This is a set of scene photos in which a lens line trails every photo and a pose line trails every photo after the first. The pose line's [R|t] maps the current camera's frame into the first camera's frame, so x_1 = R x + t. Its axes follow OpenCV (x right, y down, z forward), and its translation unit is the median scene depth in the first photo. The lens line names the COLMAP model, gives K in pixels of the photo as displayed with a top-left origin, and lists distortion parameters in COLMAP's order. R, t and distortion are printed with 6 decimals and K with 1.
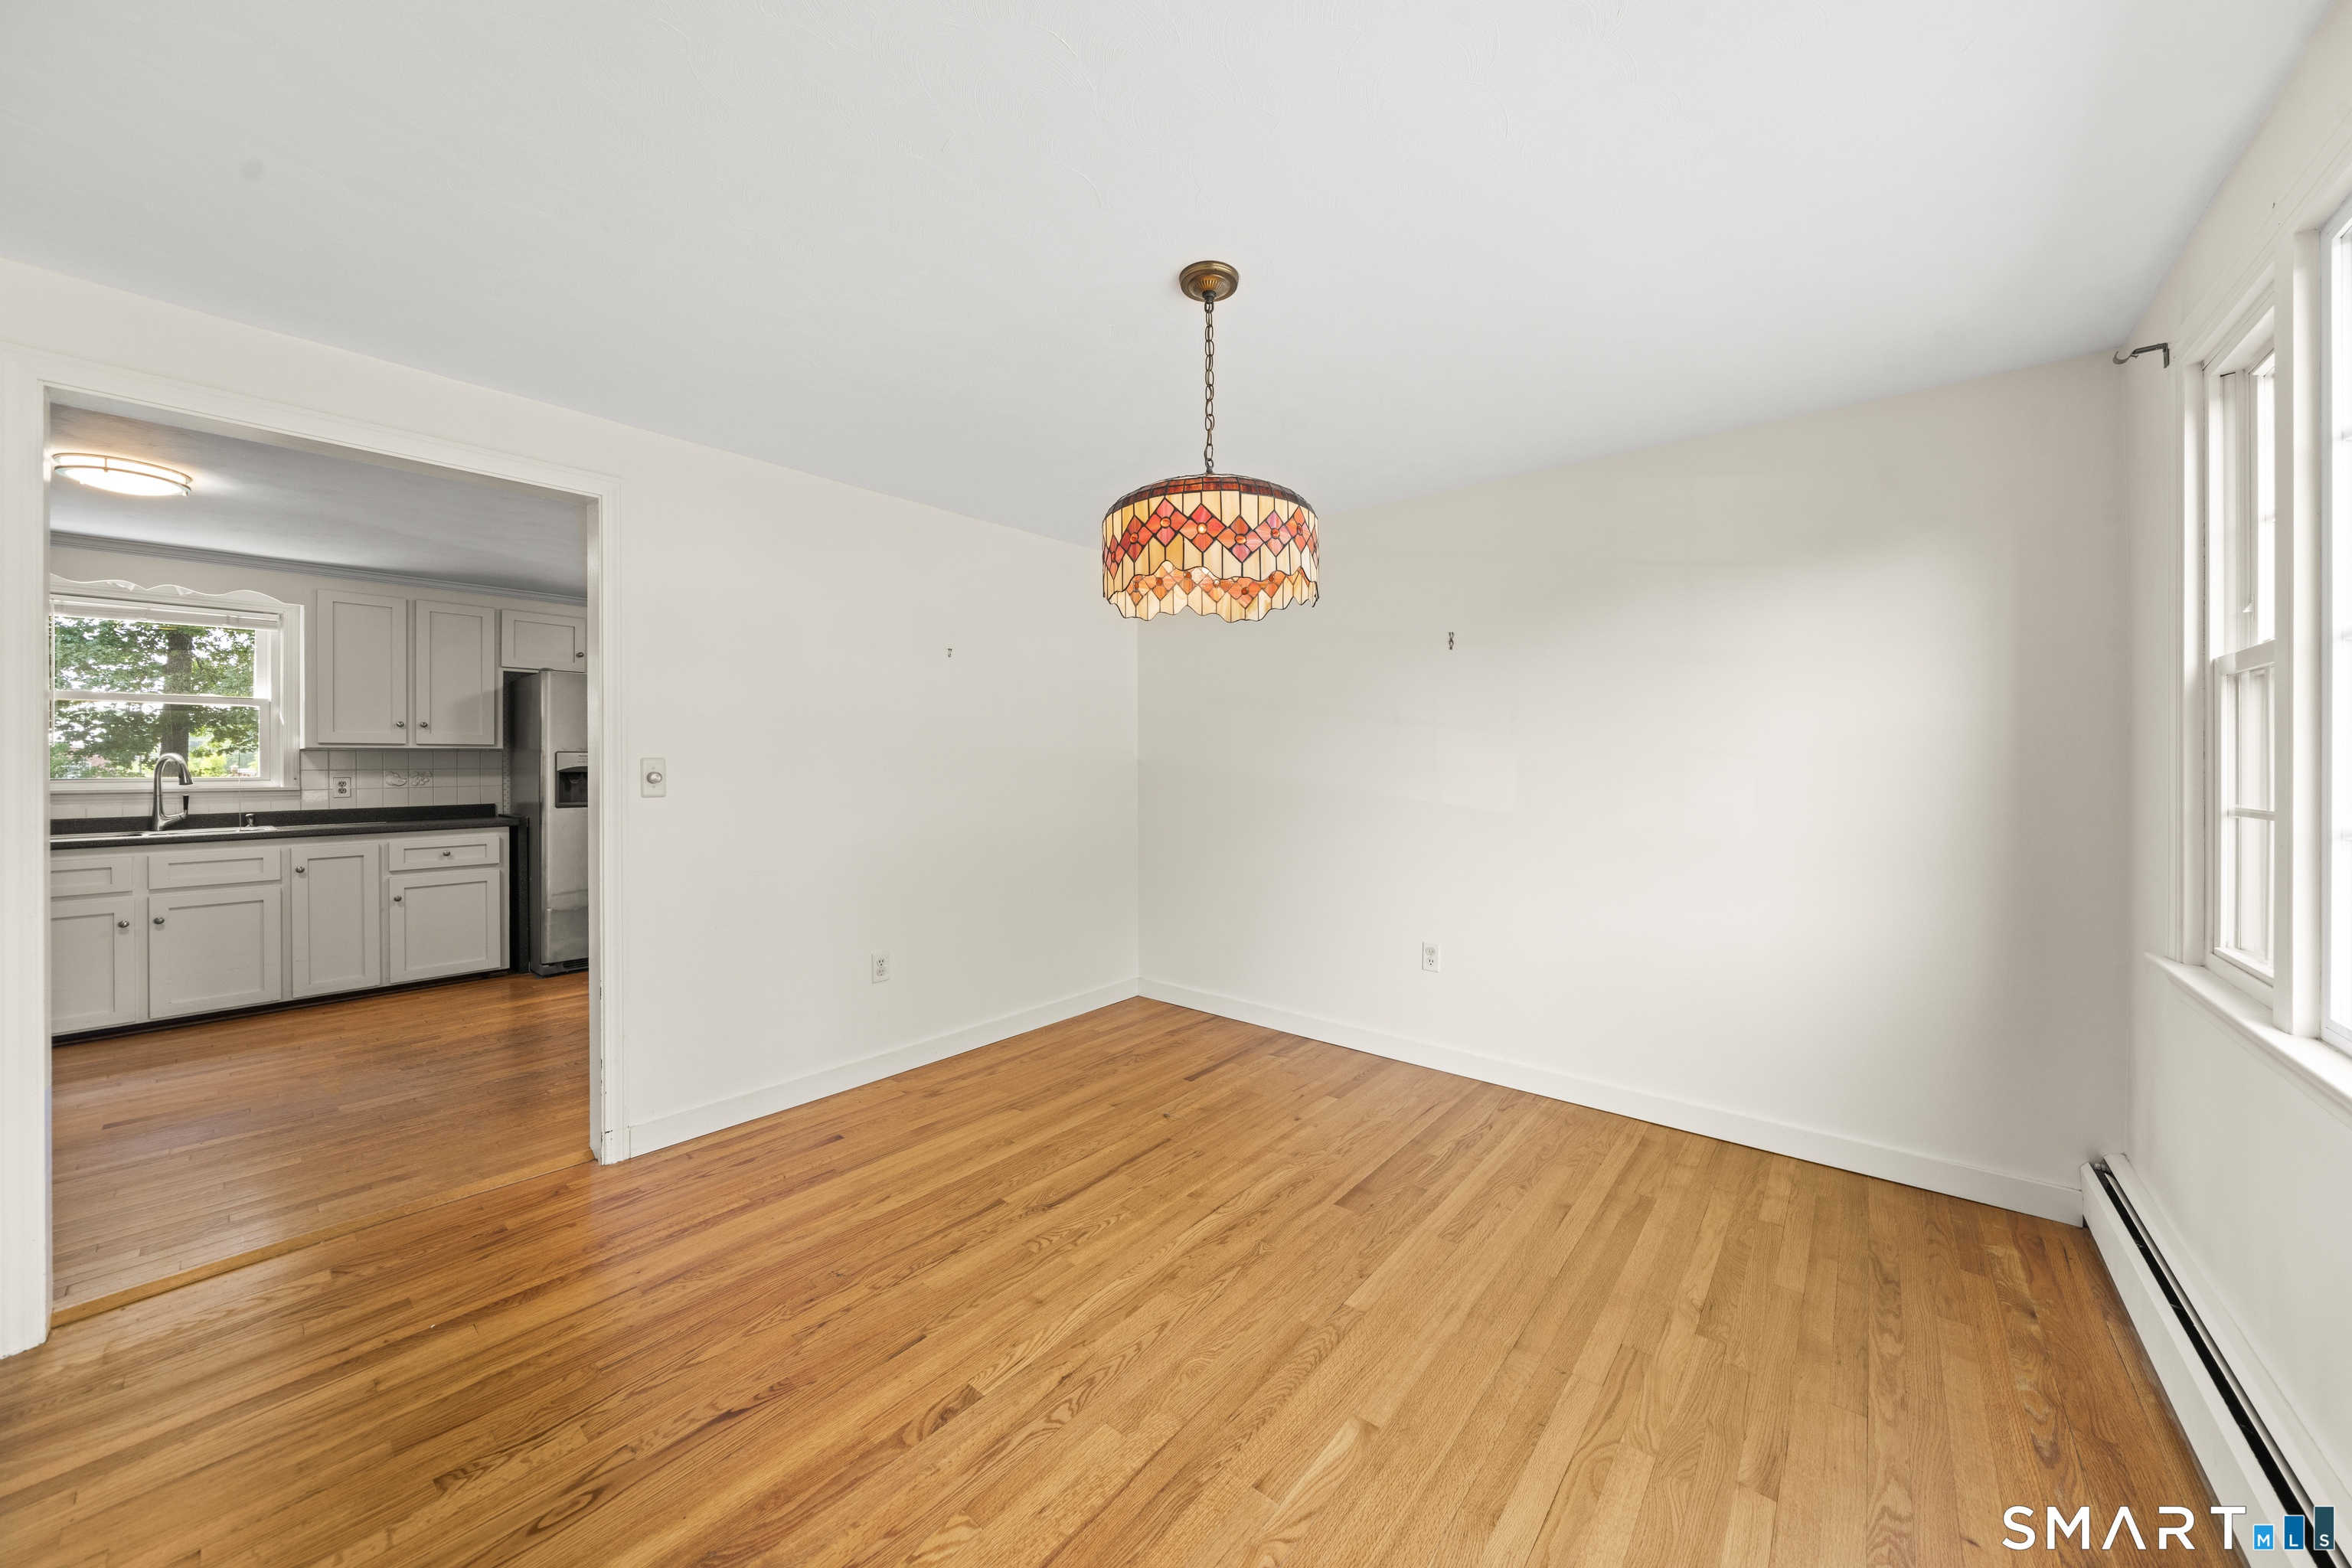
lens RADIAL K [[822.3, 0, 1182.9], [0, 822.3, 759.9], [0, 0, 1]] dist [-0.002357, -0.000512]
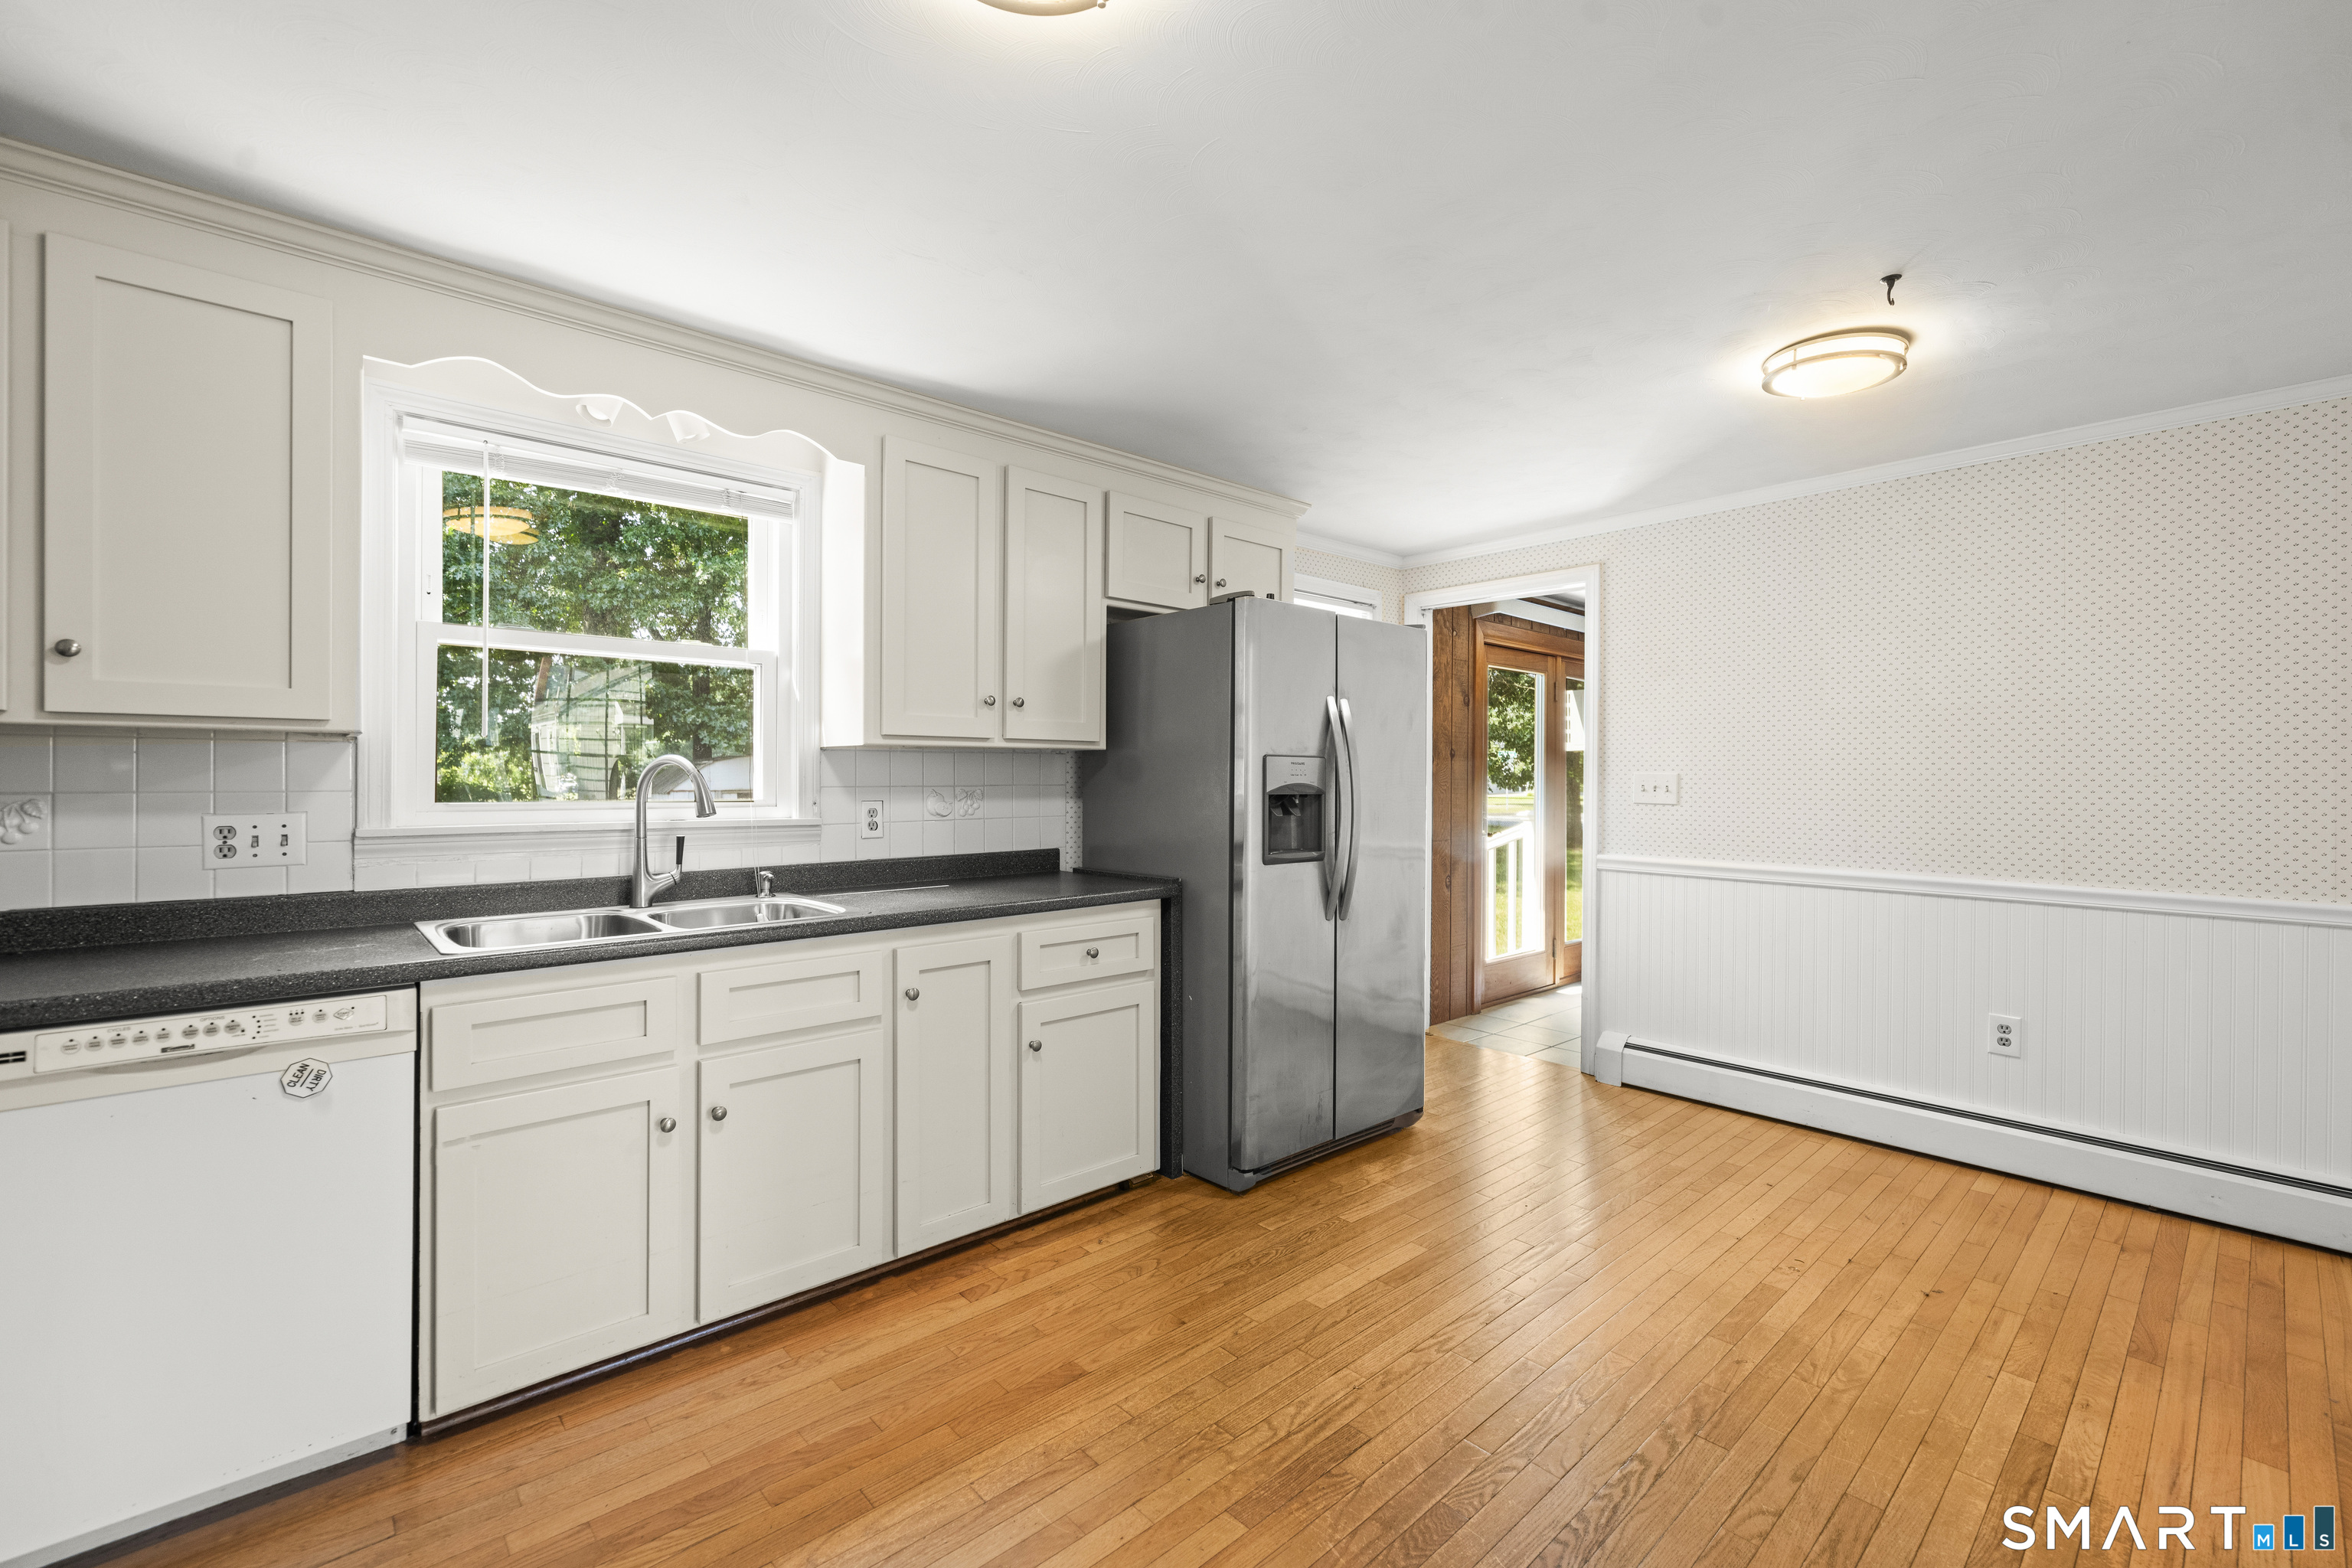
lens RADIAL K [[987.5, 0, 1179.4], [0, 987.5, 777.5], [0, 0, 1]] dist [-0.002465, 0.000671]
pose [[0.990927, 0.009200, -0.134086, -0.696247], [-0.008445, 0.999945, 0.006193, 0.000750], [0.134136, -0.005005, 0.990950, 0.365066]]
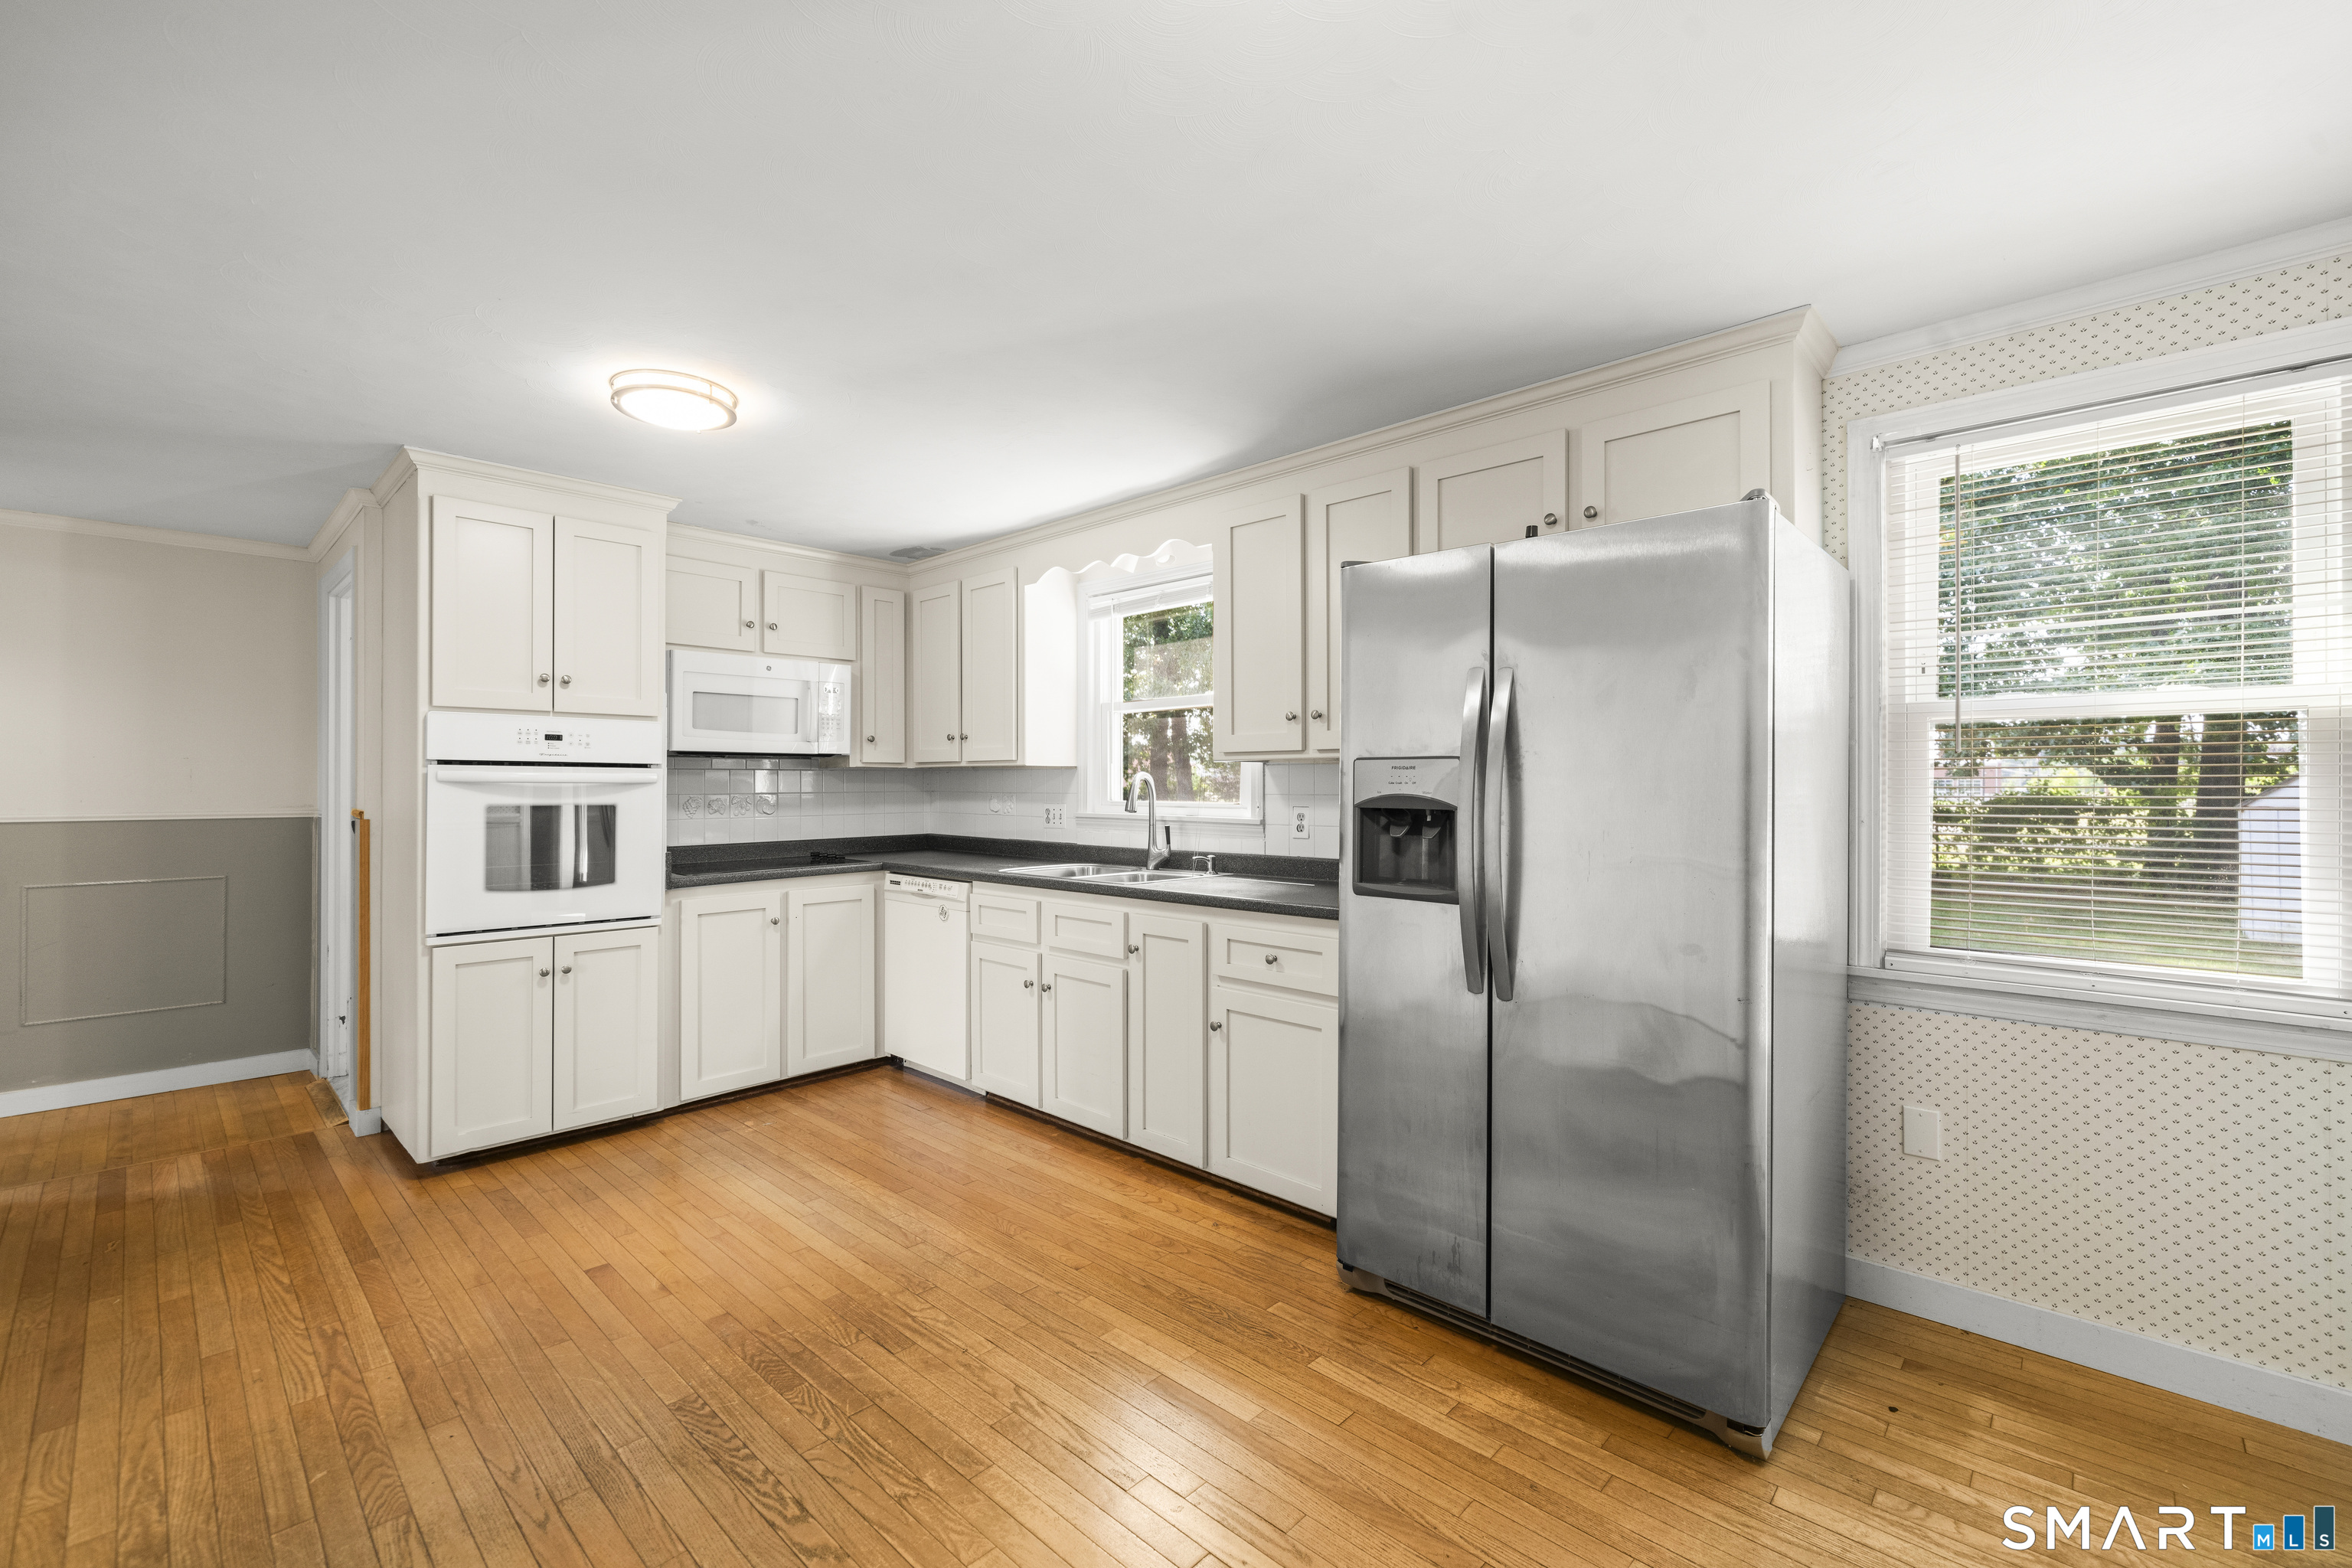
lens RADIAL K [[987.5, 0, 1180.9], [0, 987.5, 781.5], [0, 0, 1]] dist [-0.002465, 0.000671]
pose [[-0.054180, 0.002321, -0.998529, -0.248038], [0.003046, 0.999993, 0.002159, 0.000261], [0.998527, -0.002924, -0.054186, 0.892009]]
